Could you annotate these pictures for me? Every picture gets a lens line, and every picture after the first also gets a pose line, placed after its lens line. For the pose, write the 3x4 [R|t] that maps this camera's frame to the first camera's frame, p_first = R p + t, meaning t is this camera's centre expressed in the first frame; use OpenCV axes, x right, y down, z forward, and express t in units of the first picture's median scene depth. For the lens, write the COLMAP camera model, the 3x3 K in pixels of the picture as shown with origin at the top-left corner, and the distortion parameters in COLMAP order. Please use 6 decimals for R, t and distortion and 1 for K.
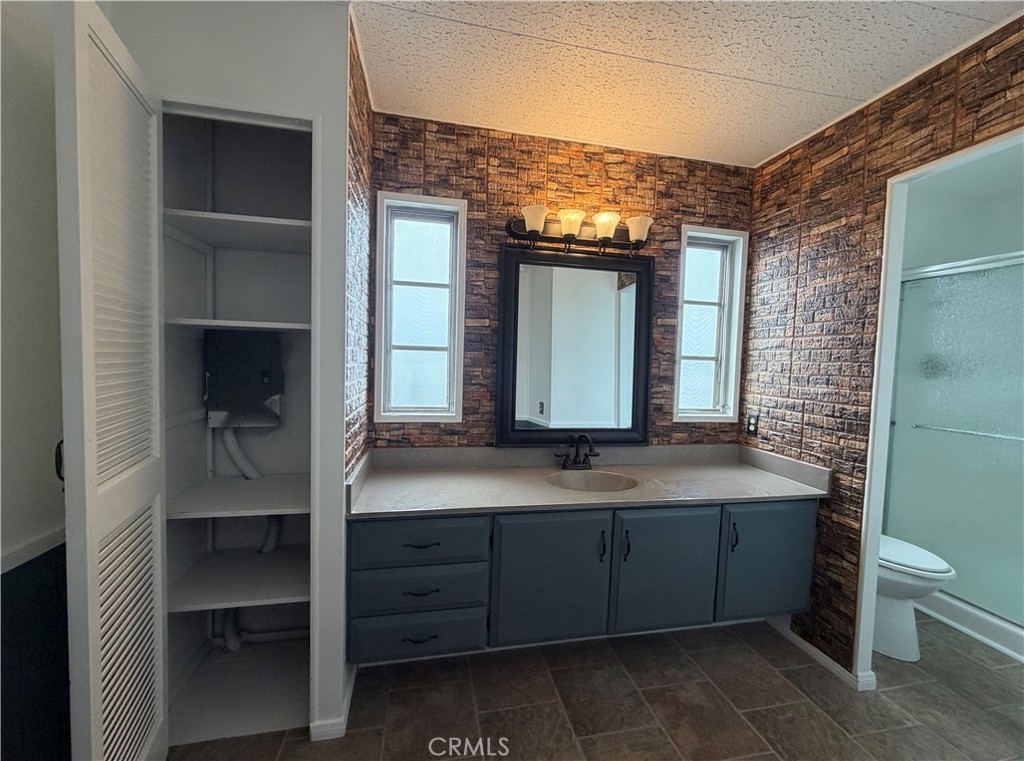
lens RADIAL K [[438.8, 0, 512.0], [0, 438.8, 380.5], [0, 0, 1]] dist [-0.001150, 0.000398]
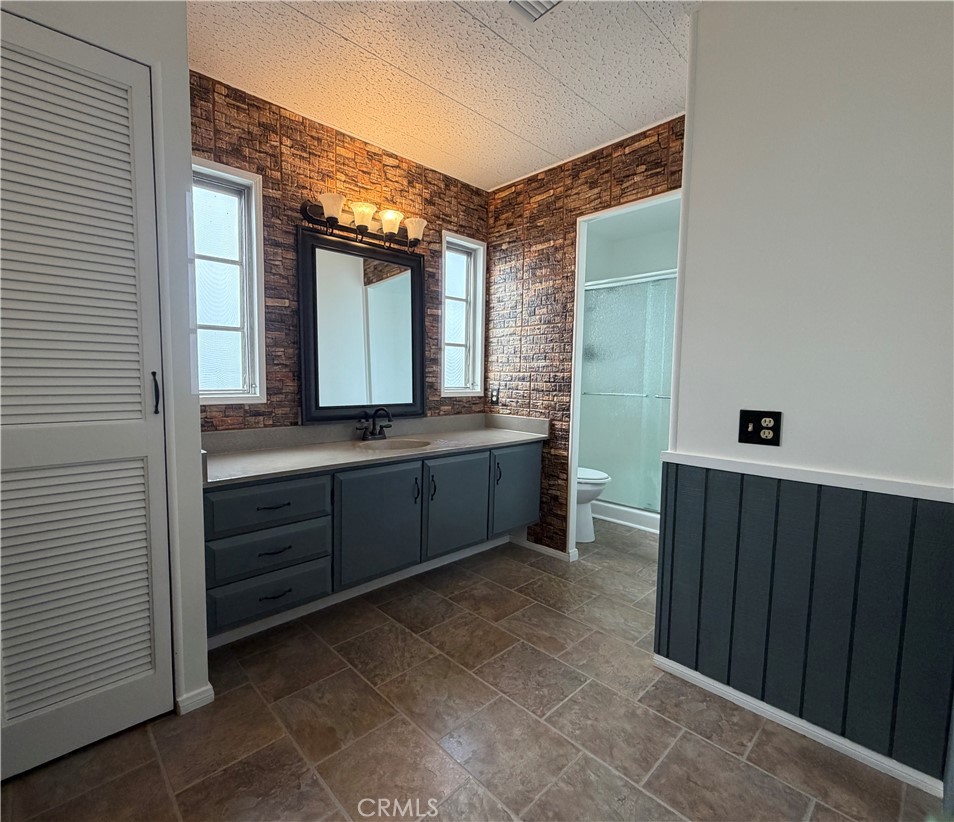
lens RADIAL K [[451.4, 0, 477.0], [0, 451.4, 411.0], [0, 0, 1]] dist [0.004880, 0.000206]
pose [[0.849202, -0.074912, 0.522728, -0.245574], [0.046387, 0.996642, 0.067470, 0.066341], [-0.526027, -0.033048, 0.849826, -0.130009]]
